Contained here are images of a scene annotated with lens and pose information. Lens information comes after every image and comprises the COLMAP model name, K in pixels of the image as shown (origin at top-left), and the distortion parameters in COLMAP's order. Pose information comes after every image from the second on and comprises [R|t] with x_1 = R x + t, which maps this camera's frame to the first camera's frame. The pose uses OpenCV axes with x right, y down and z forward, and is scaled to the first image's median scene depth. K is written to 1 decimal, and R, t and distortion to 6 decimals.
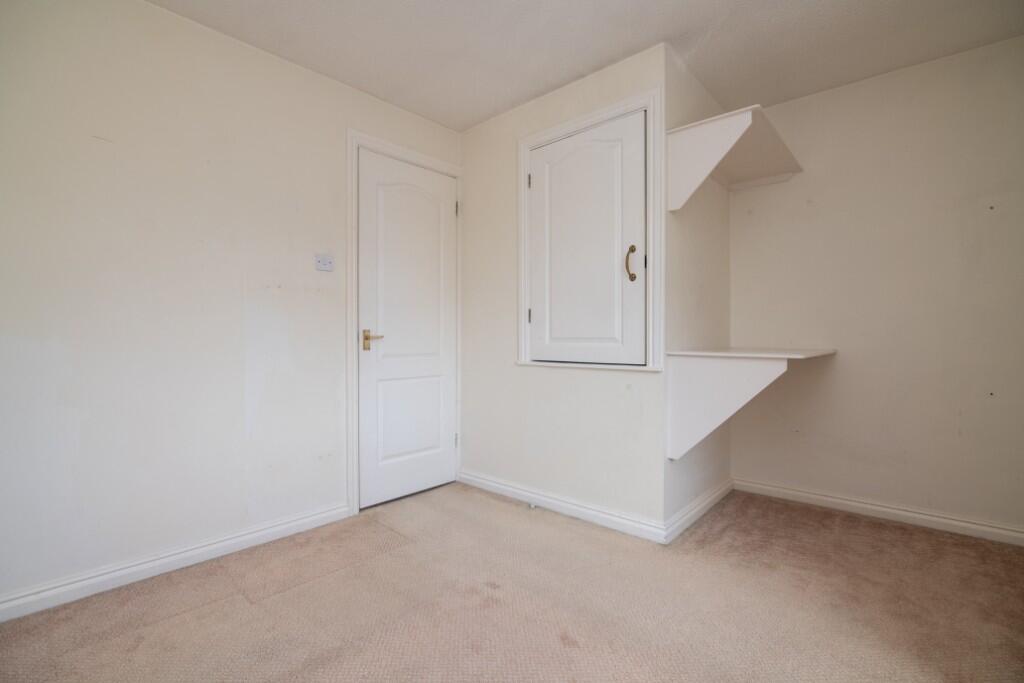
lens RADIAL K [[473.9, 0, 520.6], [0, 473.9, 340.9], [0, 0, 1]] dist [-0.018913, 0.000995]
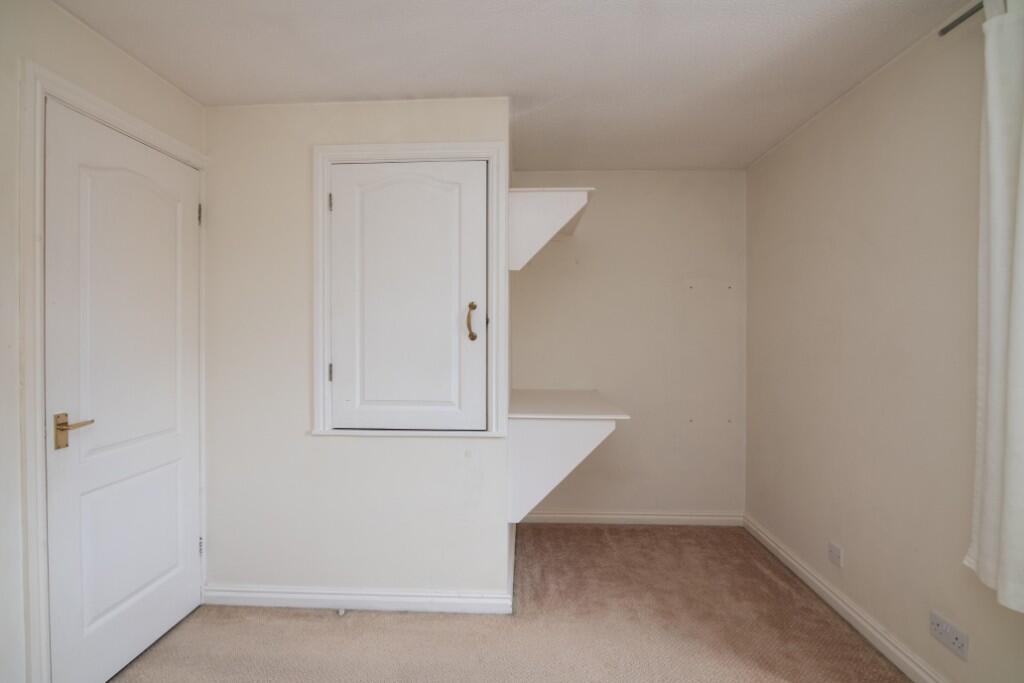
lens RADIAL K [[473.9, 0, 514.8], [0, 473.9, 336.0], [0, 0, 1]] dist [-0.018913, 0.000995]
pose [[0.771555, 0.001286, 0.636161, -0.286608], [-0.000904, 0.999999, -0.000925, -0.131876], [-0.636162, 0.000139, 0.771555, 0.224455]]
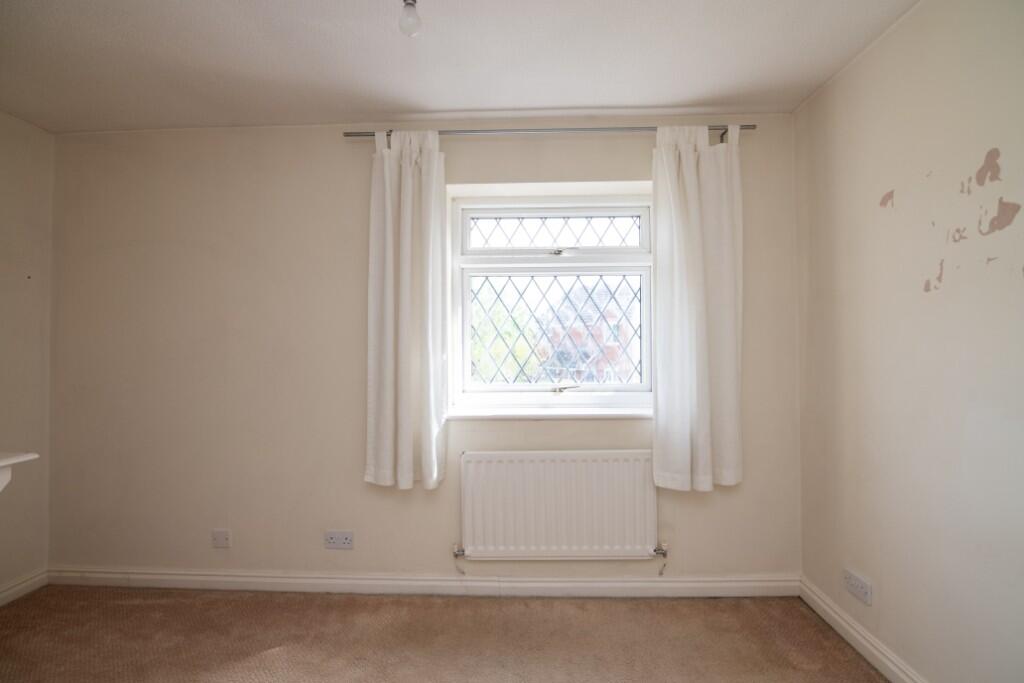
lens RADIAL K [[473.9, 0, 509.6], [0, 473.9, 332.2], [0, 0, 1]] dist [-0.018913, 0.000995]
pose [[-0.633205, 0.025316, 0.773570, -0.390143], [0.011529, 0.999663, -0.023277, -0.114062], [-0.773899, -0.005821, -0.633283, 0.703470]]
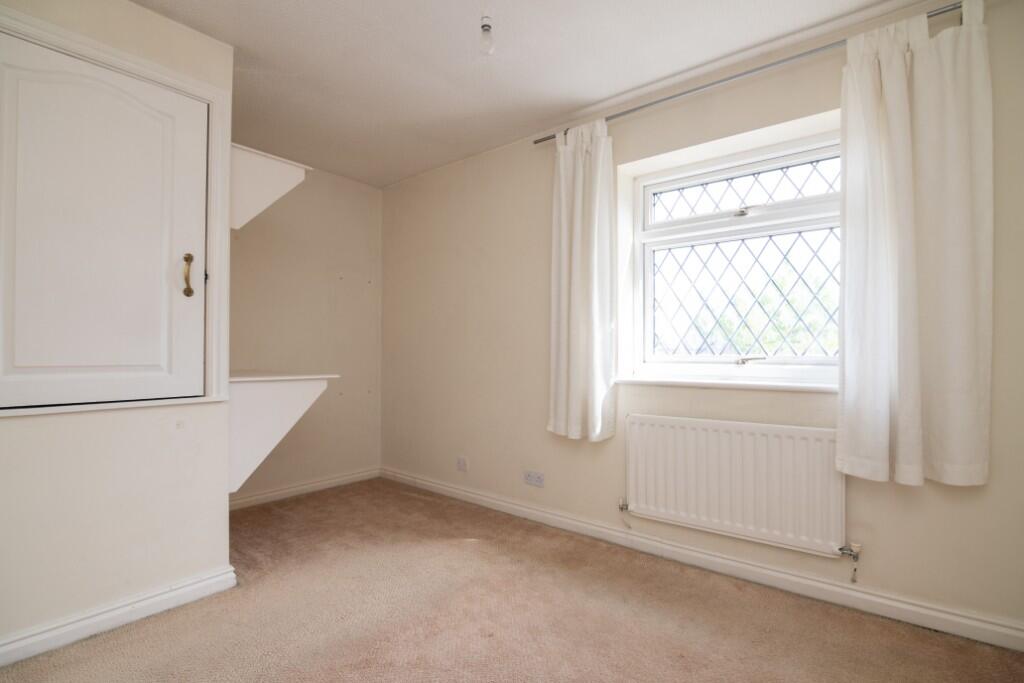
lens RADIAL K [[473.9, 0, 508.6], [0, 473.9, 345.8], [0, 0, 1]] dist [-0.018913, 0.000995]
pose [[-0.042750, 0.011941, 0.999014, -0.601832], [0.003074, 0.999925, -0.011820, -0.027676], [-0.999081, 0.002566, -0.042783, 0.462577]]
